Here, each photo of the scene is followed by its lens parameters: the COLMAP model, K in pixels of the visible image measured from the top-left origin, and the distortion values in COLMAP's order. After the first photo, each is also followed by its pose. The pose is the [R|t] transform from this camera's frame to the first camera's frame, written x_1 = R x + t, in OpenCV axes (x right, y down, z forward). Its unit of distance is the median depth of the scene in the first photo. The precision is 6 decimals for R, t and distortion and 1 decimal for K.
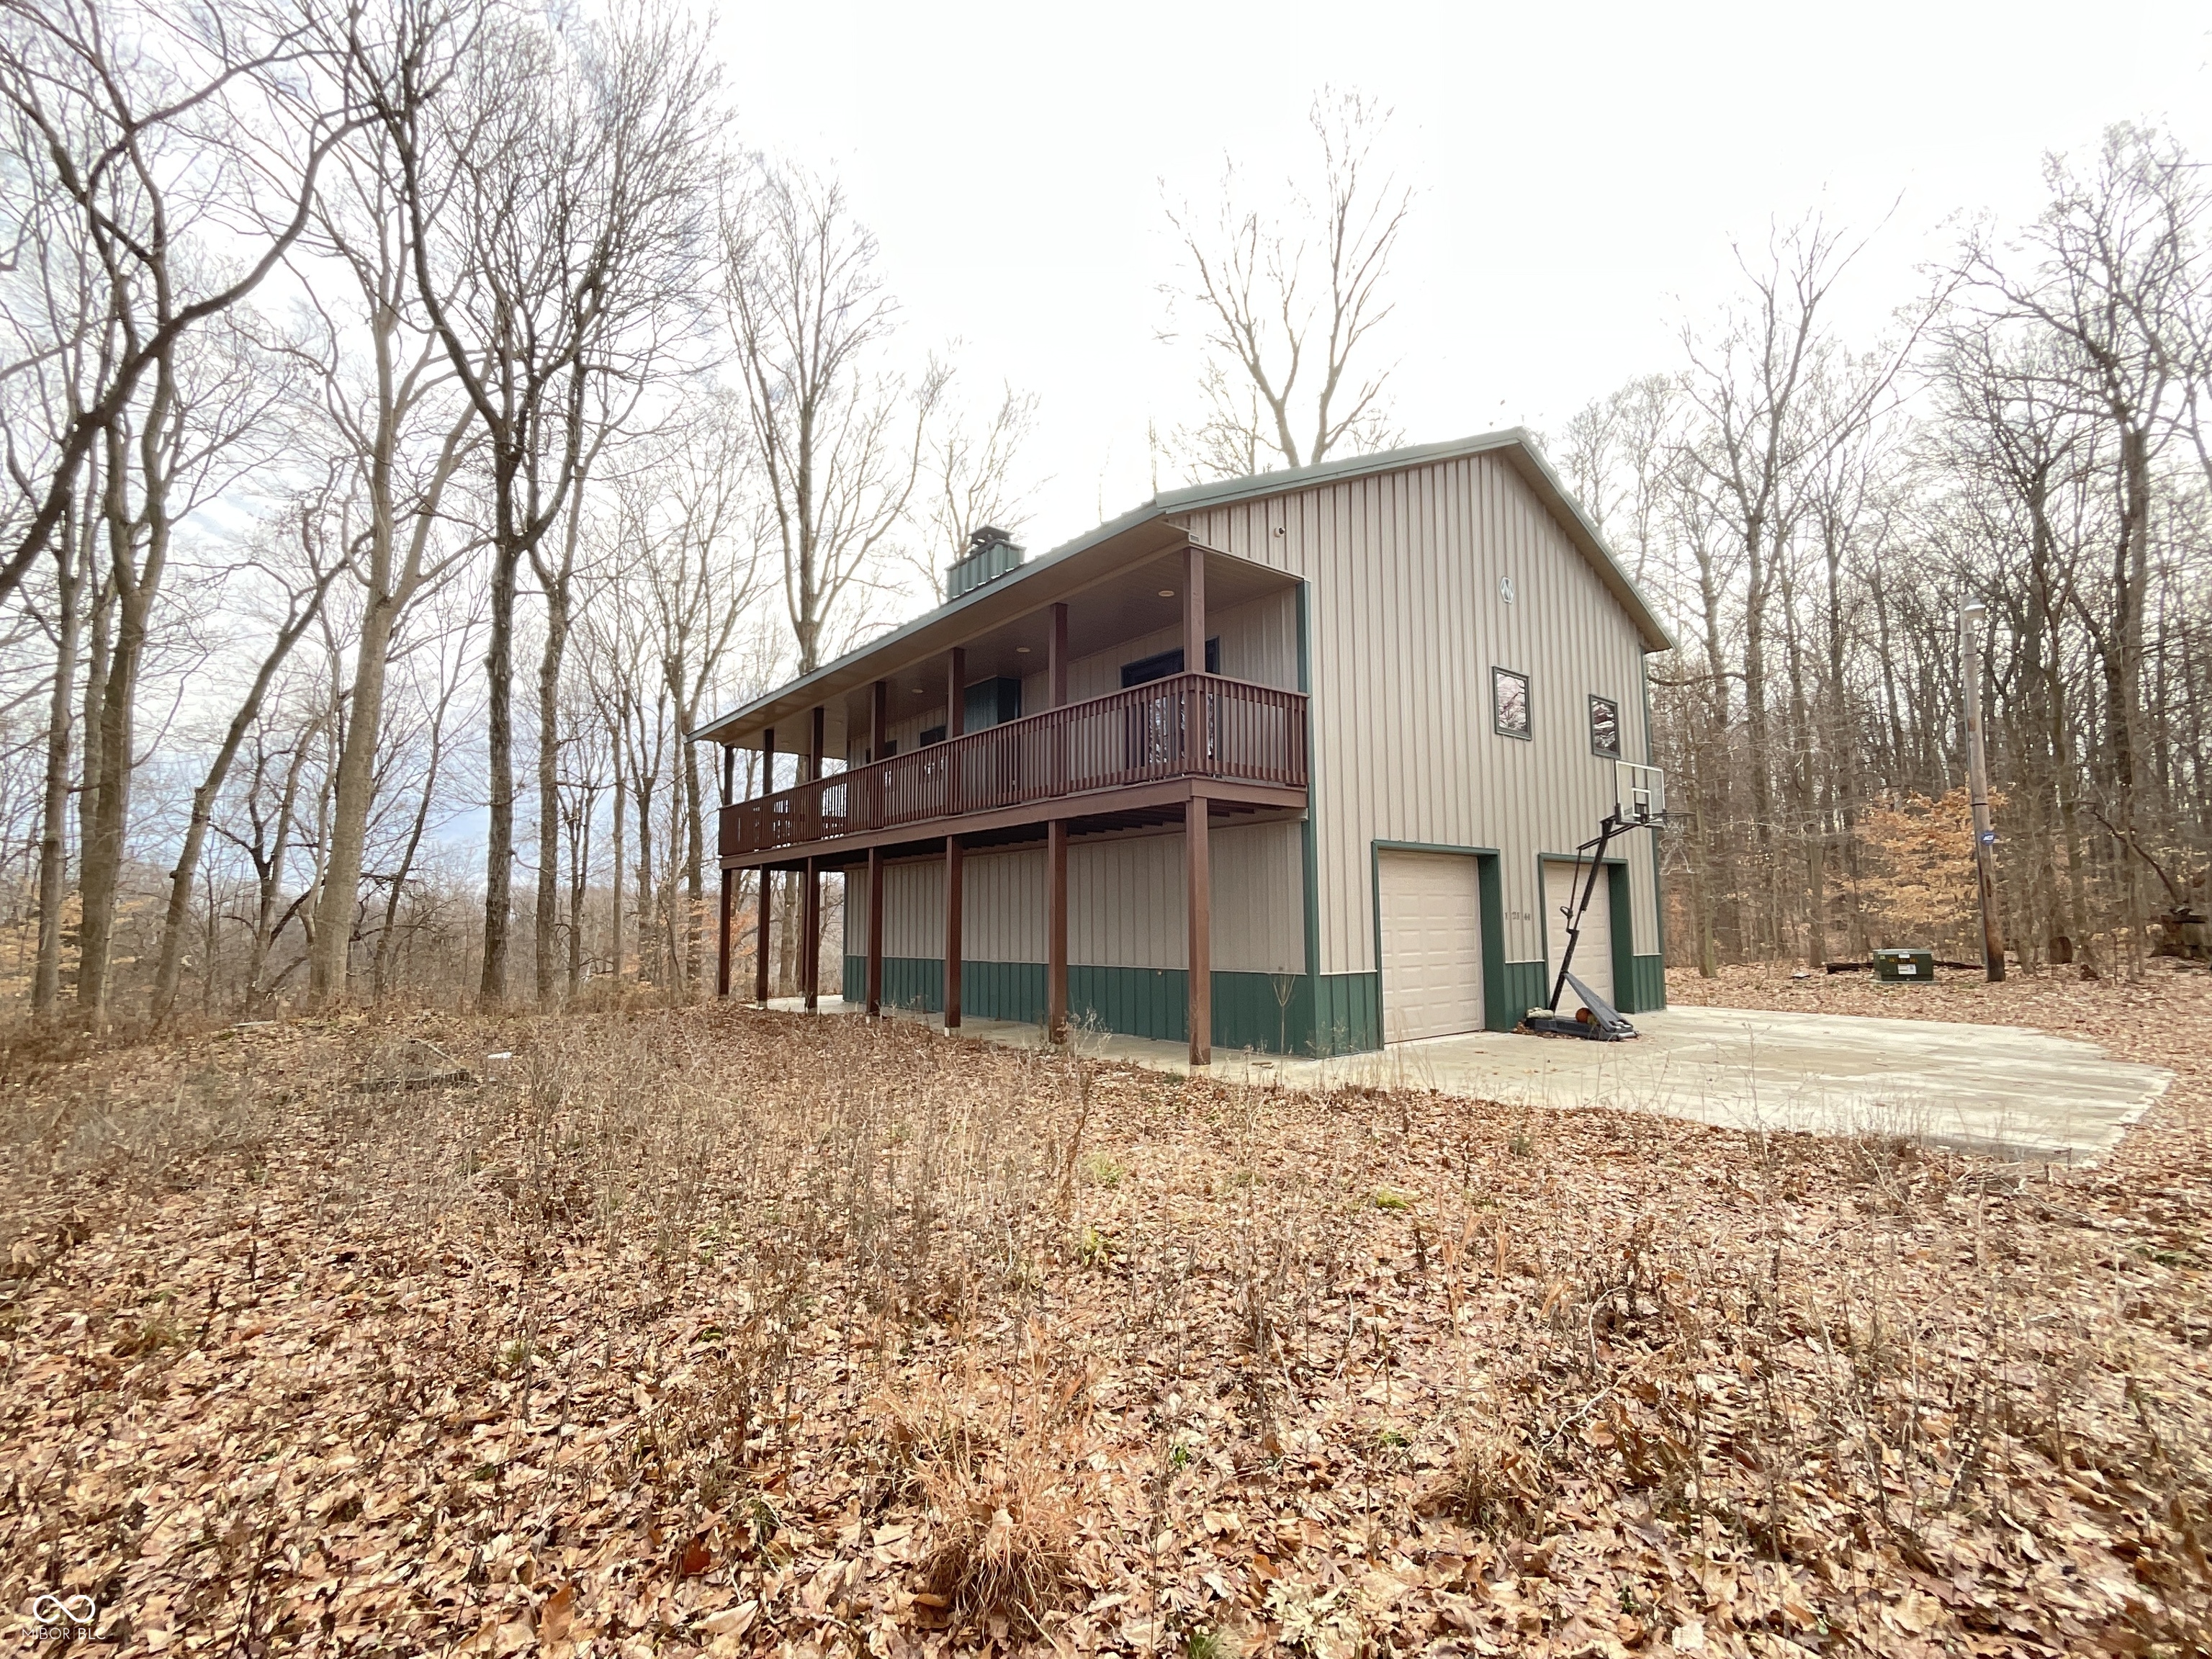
lens RADIAL K [[985.9, 0, 1107.2], [0, 985.9, 825.5], [0, 0, 1]] dist [-0.014064, 0.010956]
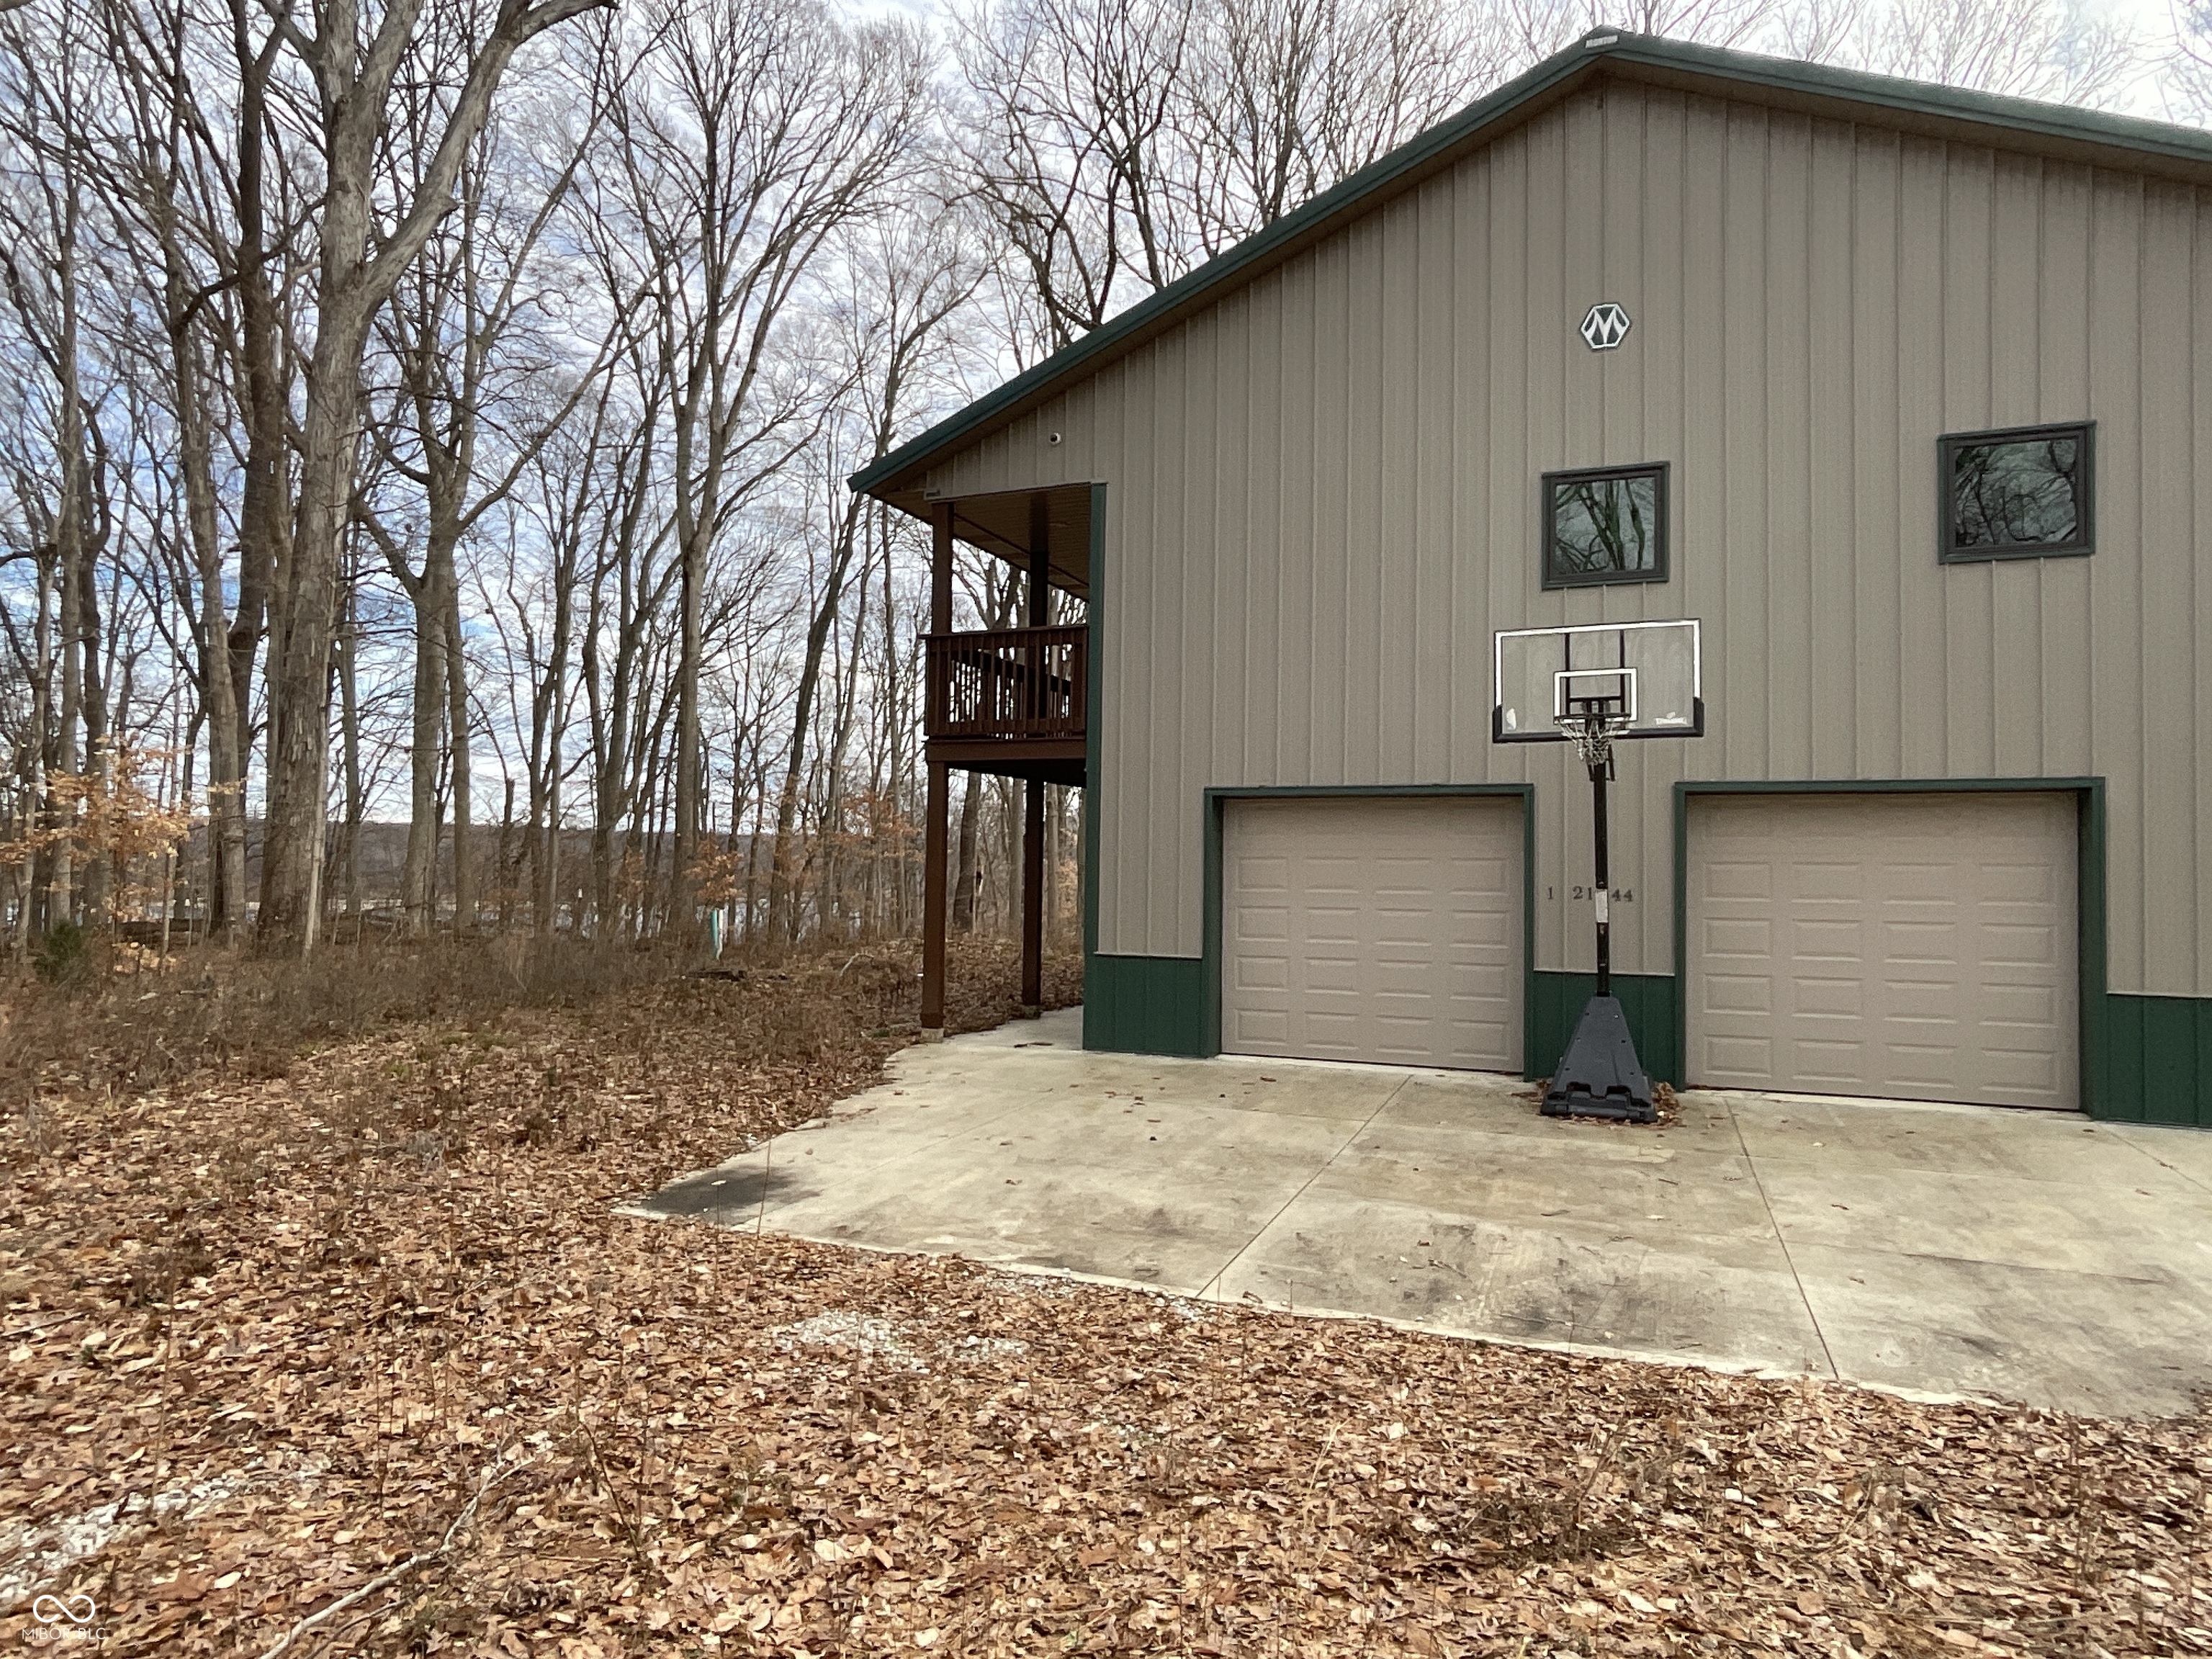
lens RADIAL K [[1302.6, 0, 1103.1], [0, 1302.6, 827.5], [0, 0, 1]] dist [-0.002849, 0.003115]
pose [[0.489728, -0.008937, -0.871830, 1.235889], [0.071280, 0.997011, 0.029819, 0.010962], [0.868957, -0.076747, 0.488901, 0.469991]]
